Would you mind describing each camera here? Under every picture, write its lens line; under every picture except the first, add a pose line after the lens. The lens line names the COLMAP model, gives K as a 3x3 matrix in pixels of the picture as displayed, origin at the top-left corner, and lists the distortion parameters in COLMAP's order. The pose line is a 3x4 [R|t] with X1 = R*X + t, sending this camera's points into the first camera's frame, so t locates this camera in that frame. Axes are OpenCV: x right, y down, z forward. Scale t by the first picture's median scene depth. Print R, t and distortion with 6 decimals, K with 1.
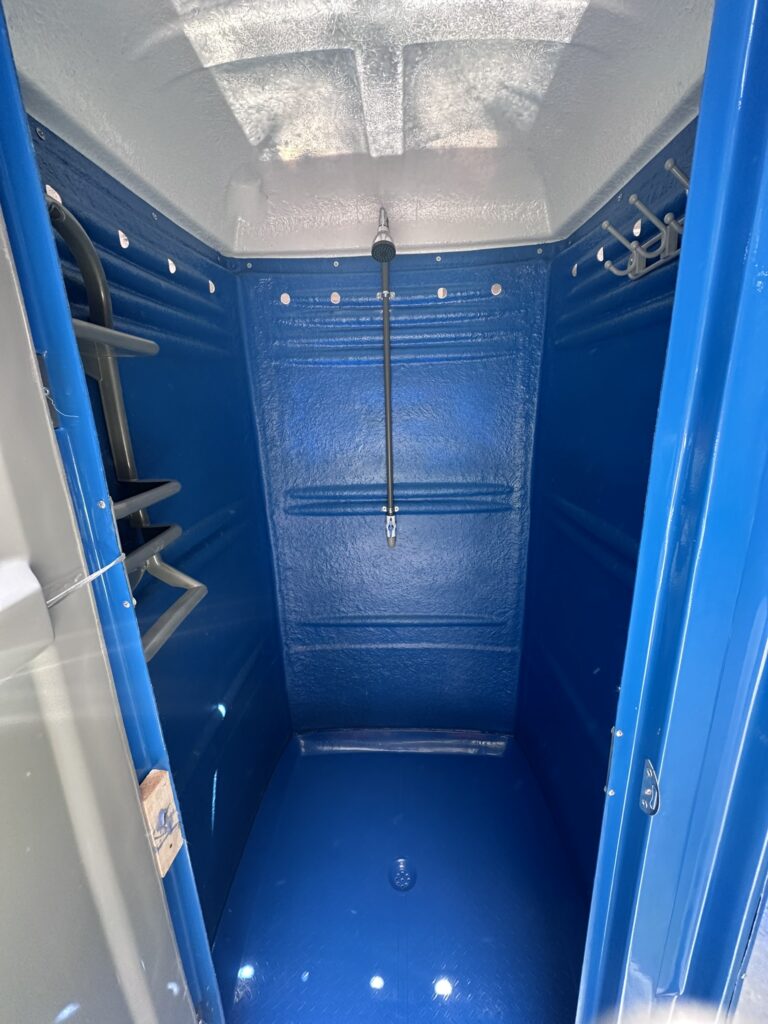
lens RADIAL K [[412.4, 0, 402.7], [0, 412.4, 501.9], [0, 0, 1]] dist [-0.011274, 0.000285]
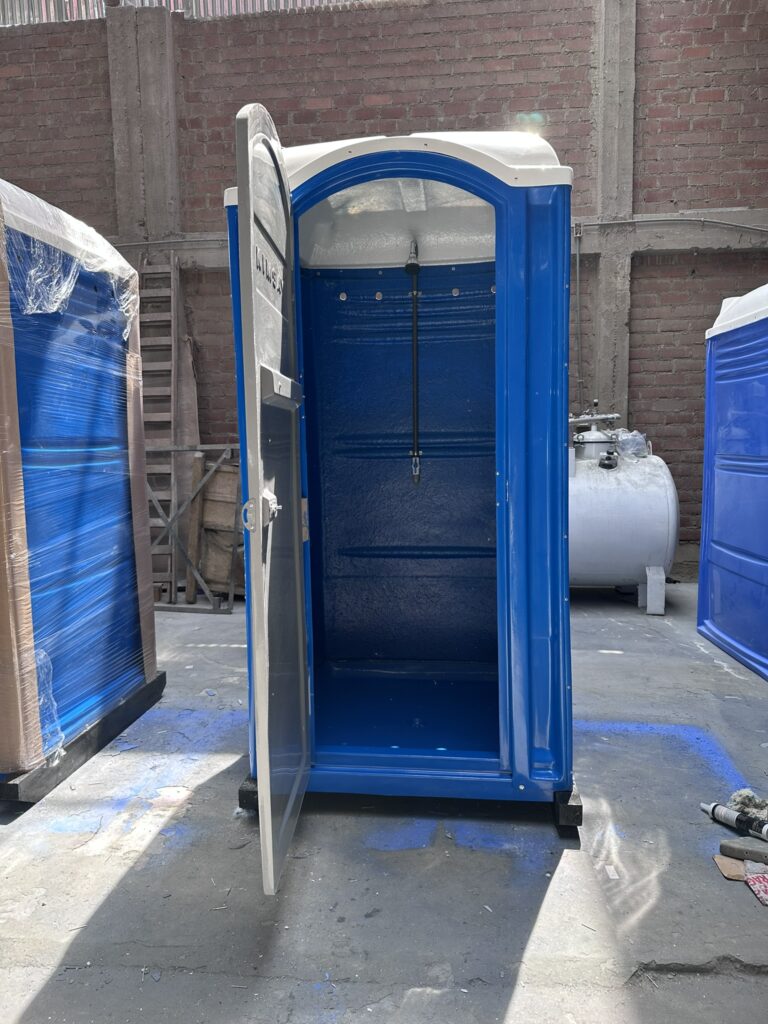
lens RADIAL K [[736.2, 0, 398.4], [0, 736.2, 504.6], [0, 0, 1]] dist [0.021248, -0.026024]
pose [[0.996213, 0.014936, -0.085650, 0.125806], [-0.026914, 0.989722, -0.140446, 0.548728], [0.082672, 0.142219, 0.986377, -1.349814]]
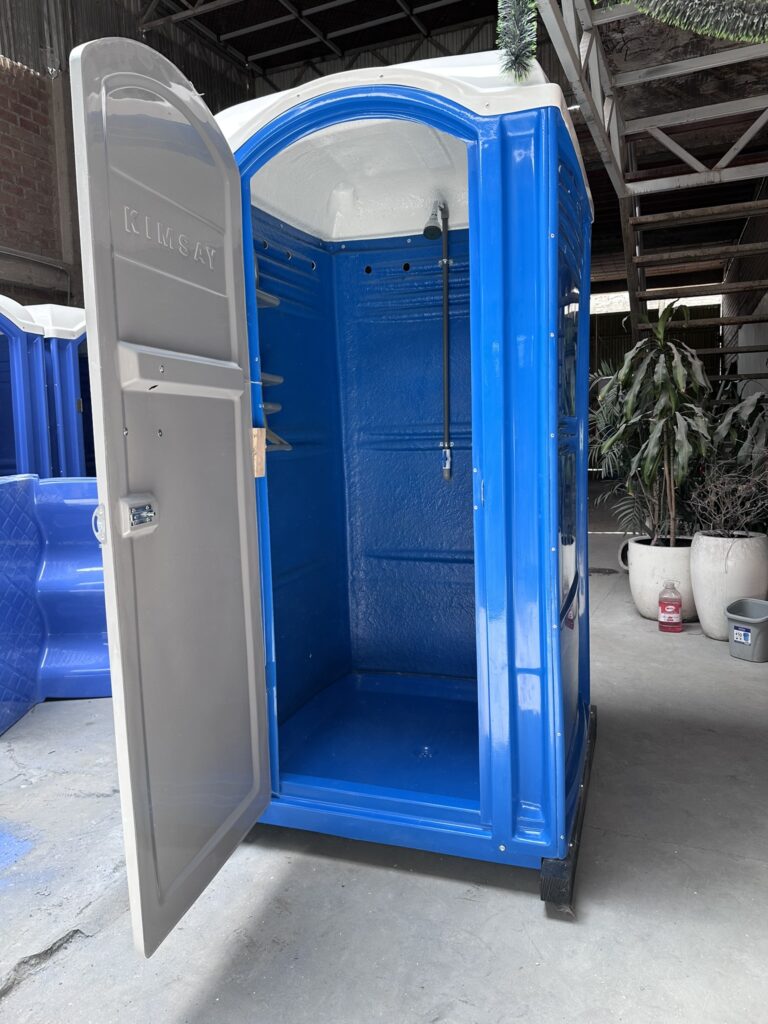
lens RADIAL K [[736.2, 0, 401.7], [0, 736.2, 508.4], [0, 0, 1]] dist [0.021248, -0.026024]
pose [[0.957192, 0.028719, -0.288025, 0.483509], [-0.066220, 0.990403, -0.121316, 0.490840], [0.281776, 0.135196, 0.949907, -1.011417]]
